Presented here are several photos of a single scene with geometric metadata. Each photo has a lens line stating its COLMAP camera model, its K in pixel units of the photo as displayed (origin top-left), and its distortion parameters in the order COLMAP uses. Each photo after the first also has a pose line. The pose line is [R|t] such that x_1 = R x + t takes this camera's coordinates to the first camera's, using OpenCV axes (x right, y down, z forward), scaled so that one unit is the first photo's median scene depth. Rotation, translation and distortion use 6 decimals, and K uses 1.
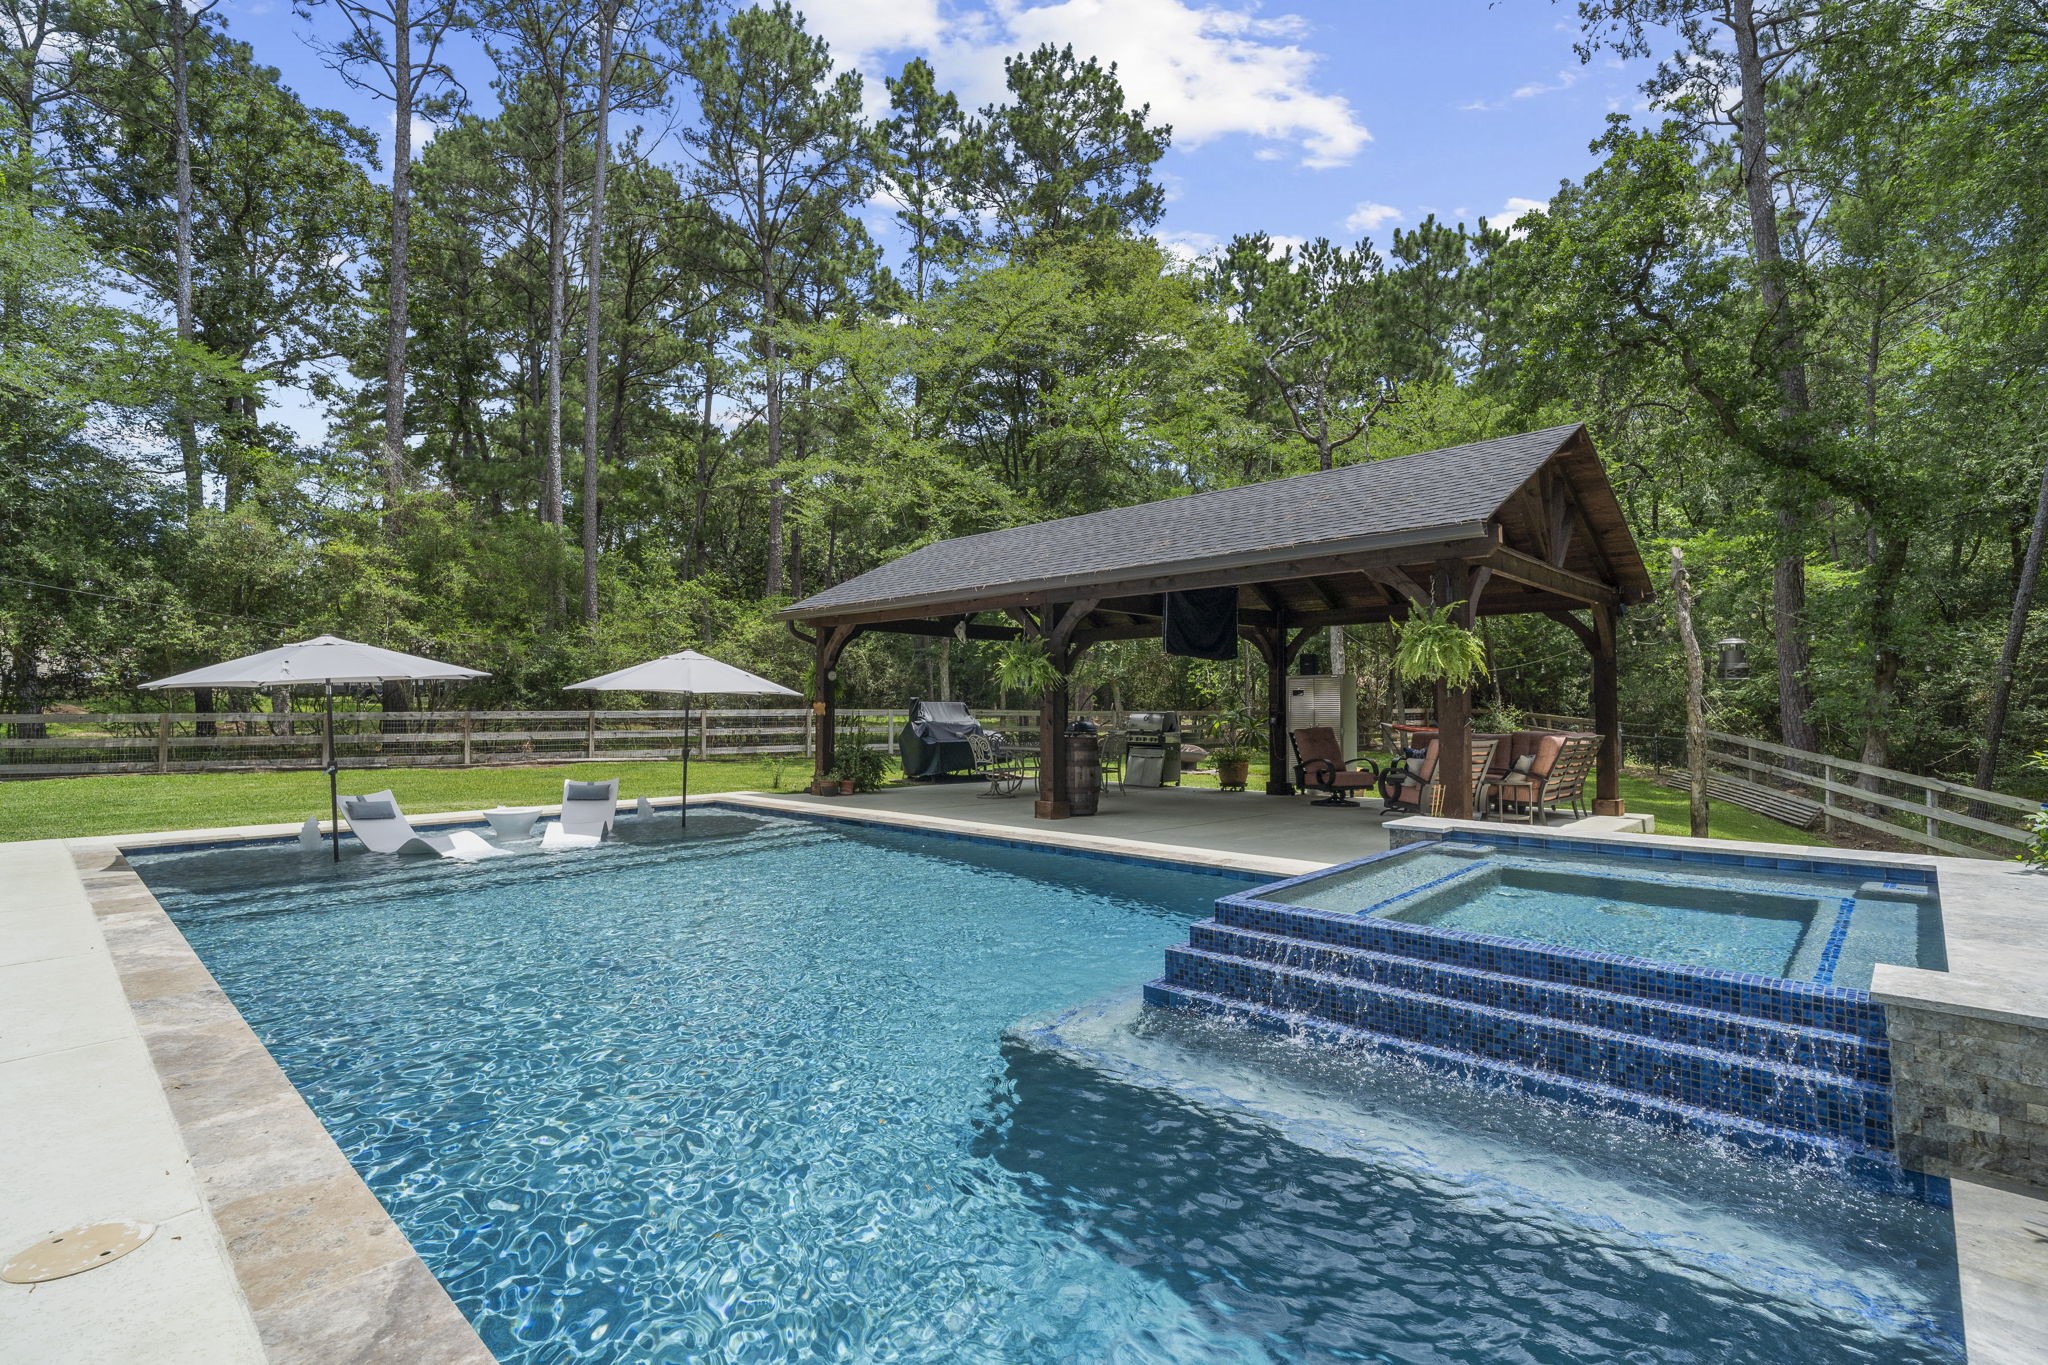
lens RADIAL K [[949.7, 0, 1027.1], [0, 949.7, 689.5], [0, 0, 1]] dist [-0.000003, 0.000039]
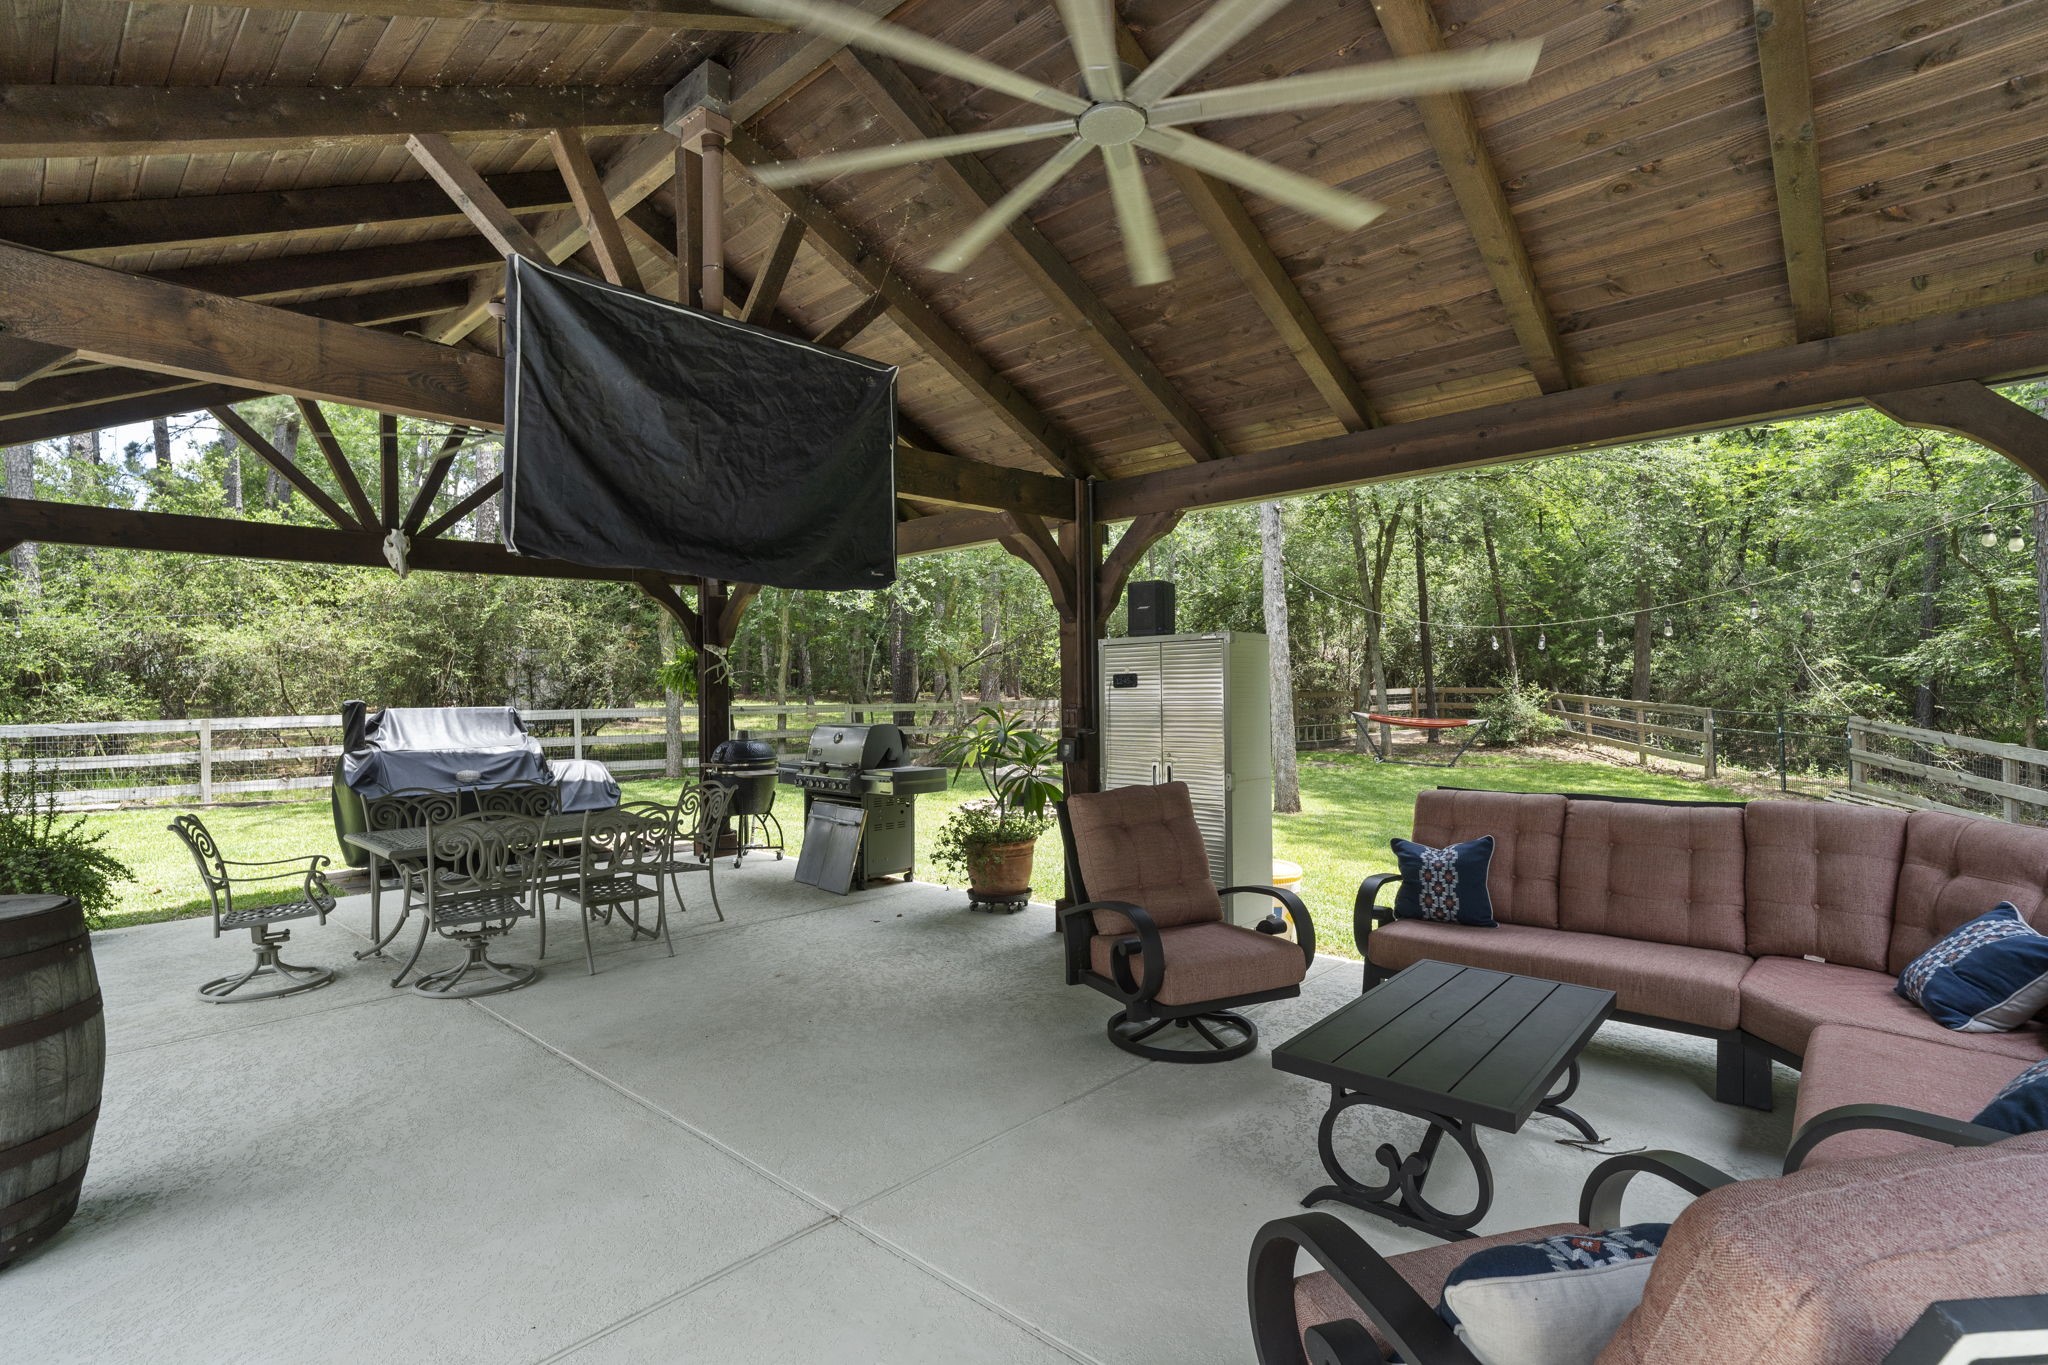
lens RADIAL K [[949.7, 0, 1020.8], [0, 949.7, 683.0], [0, 0, 1]] dist [-0.000003, 0.000039]
pose [[0.999595, -0.025499, 0.012617, 0.123942], [0.025350, 0.999608, 0.011844, -0.000365], [-0.012914, -0.011519, 0.999850, 0.314244]]
